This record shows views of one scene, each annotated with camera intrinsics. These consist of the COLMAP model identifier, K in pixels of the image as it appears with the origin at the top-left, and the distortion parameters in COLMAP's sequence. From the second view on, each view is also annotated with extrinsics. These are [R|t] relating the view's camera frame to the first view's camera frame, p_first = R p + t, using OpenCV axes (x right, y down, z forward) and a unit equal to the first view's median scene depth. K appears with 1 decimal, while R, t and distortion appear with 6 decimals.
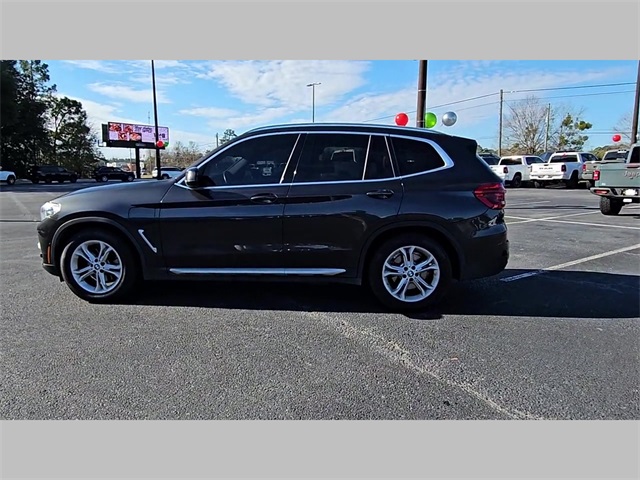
lens RADIAL K [[433.9, 0, 315.3], [0, 433.9, 237.9], [0, 0, 1]] dist [0.010391, -0.005819]
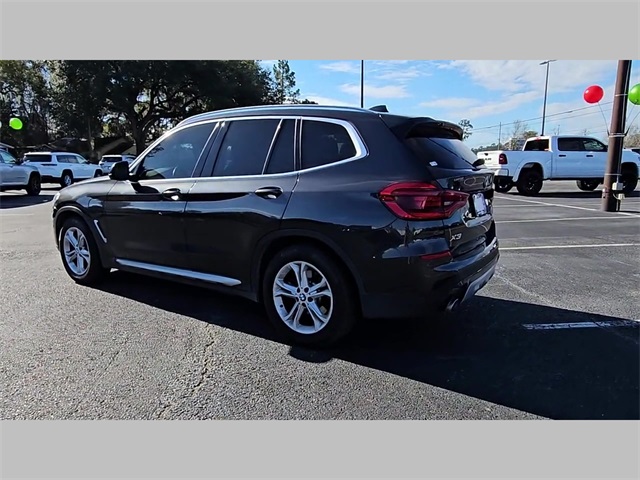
lens RADIAL K [[433.9, 0, 316.6], [0, 433.9, 242.6], [0, 0, 1]] dist [0.010391, -0.005819]
pose [[0.870901, 0.082719, -0.484446, 0.590157], [-0.069639, 0.996558, 0.044971, -0.049324], [0.486499, -0.005429, 0.873664, 0.329860]]
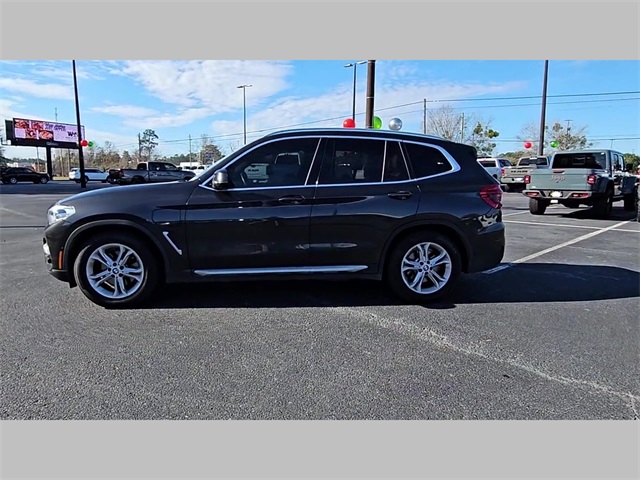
lens RADIAL K [[433.9, 0, 315.7], [0, 433.9, 238.1], [0, 0, 1]] dist [0.010391, -0.005819]
pose [[0.985505, -0.018510, 0.168635, -0.230752], [0.019538, 0.999799, -0.004441, 0.006550], [-0.168519, 0.007671, 0.985669, -0.030466]]
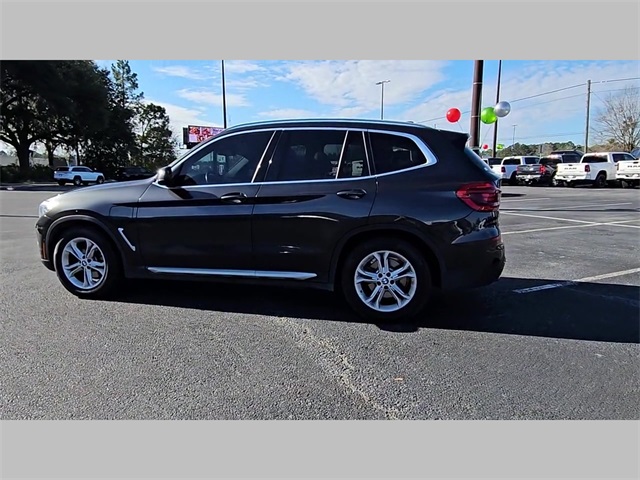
lens RADIAL K [[433.9, 0, 316.0], [0, 433.9, 241.1], [0, 0, 1]] dist [0.010391, -0.005819]
pose [[0.986184, 0.021270, -0.164280, 0.218188], [-0.020073, 0.999758, 0.008946, -0.007115], [0.164431, -0.005525, 0.986373, 0.069649]]
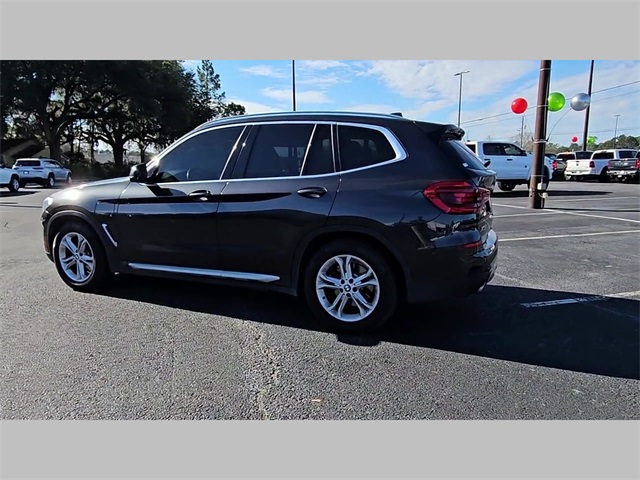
lens RADIAL K [[433.9, 0, 317.0], [0, 433.9, 241.8], [0, 0, 1]] dist [0.010391, -0.005819]
pose [[0.942138, 0.048799, -0.331653, 0.426130], [-0.042876, 0.998764, 0.025158, -0.024584], [0.332471, -0.009482, 0.943066, 0.185347]]
